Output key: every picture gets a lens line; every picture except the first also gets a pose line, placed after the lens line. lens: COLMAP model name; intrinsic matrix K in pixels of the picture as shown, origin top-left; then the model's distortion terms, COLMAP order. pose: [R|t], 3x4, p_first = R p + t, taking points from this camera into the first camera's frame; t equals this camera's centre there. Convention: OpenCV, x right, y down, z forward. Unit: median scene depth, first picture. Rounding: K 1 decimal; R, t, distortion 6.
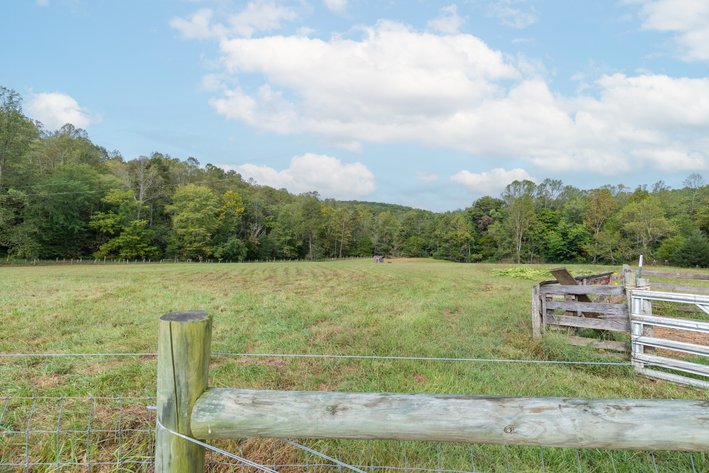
lens RADIAL K [[293.6, 0, 355.7], [0, 293.6, 238.1], [0, 0, 1]] dist [0.008511, -0.000390]
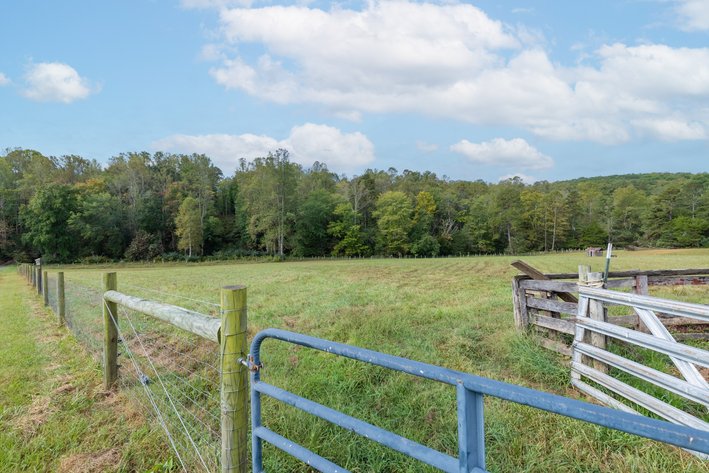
lens RADIAL K [[293.6, 0, 355.7], [0, 293.6, 238.1], [0, 0, 1]] dist [0.008511, -0.000390]
pose [[0.782657, -0.051918, -0.620284, 0.045901], [0.061940, 0.998065, -0.005385, 0.000387], [0.619364, -0.034206, 0.784359, -0.000793]]
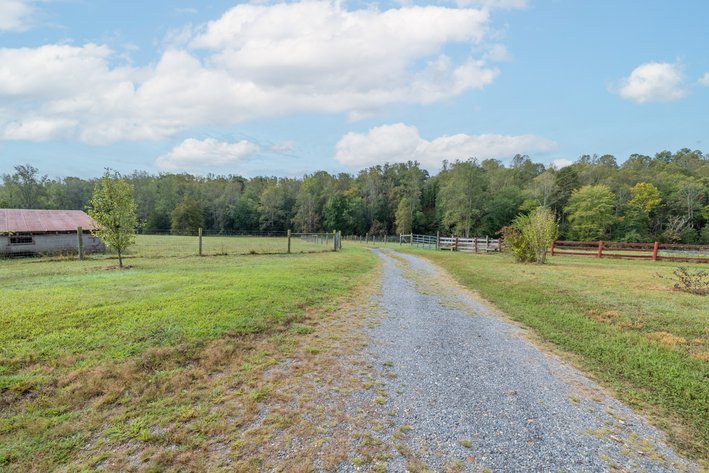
lens RADIAL K [[293.6, 0, 355.7], [0, 293.6, 238.1], [0, 0, 1]] dist [0.008511, -0.000390]
pose [[0.232438, 0.004142, -0.972602, 0.325015], [0.004318, 0.999977, 0.005291, 0.007684], [0.972602, -0.005430, 0.232415, -0.125340]]
